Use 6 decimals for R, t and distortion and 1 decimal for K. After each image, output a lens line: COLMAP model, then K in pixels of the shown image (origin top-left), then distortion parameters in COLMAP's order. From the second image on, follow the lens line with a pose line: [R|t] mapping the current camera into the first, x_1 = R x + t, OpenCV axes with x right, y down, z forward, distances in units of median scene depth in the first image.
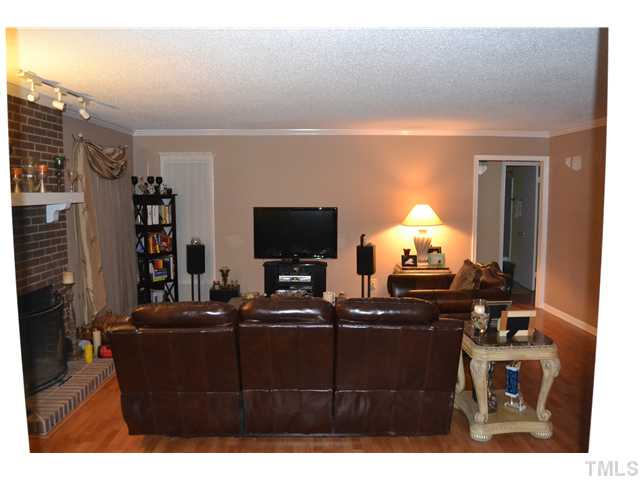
lens RADIAL K [[516.9, 0, 320.0], [0, 516.9, 240.0], [0, 0, 1]] dist [-0.075006, -0.002637]
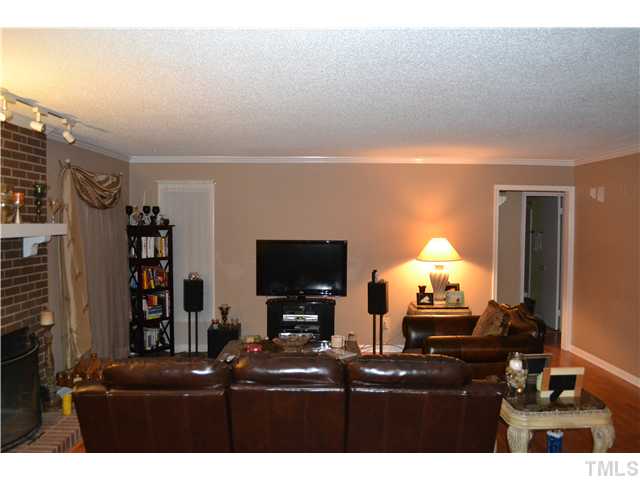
lens RADIAL K [[516.9, 0, 320.0], [0, 516.9, 240.0], [0, 0, 1]] dist [-0.075006, -0.002637]
pose [[0.999884, 0.005720, -0.014133, -0.001611], [-0.006516, 0.998358, -0.056919, -0.011388], [0.013784, 0.057004, 0.998279, 0.077790]]
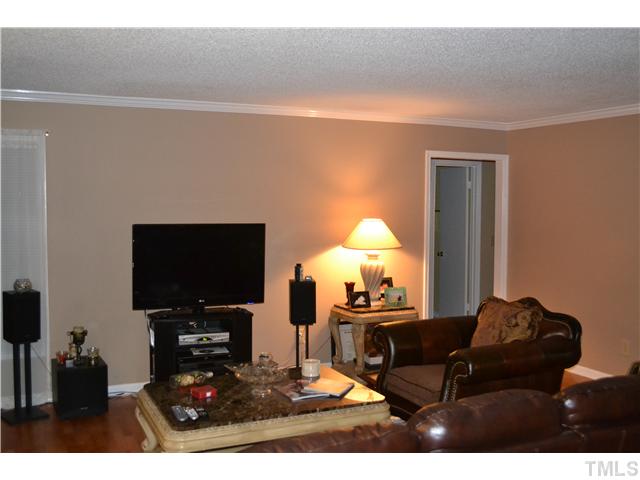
lens RADIAL K [[666.7, 0, 320.0], [0, 666.7, 240.0], [0, 0, 1]] dist [-0.060191, -0.001158]
pose [[0.913582, -0.018260, 0.406244, -0.241984], [0.031806, 0.999140, -0.026616, -0.017802], [-0.405408, 0.037237, 0.913377, 0.209002]]
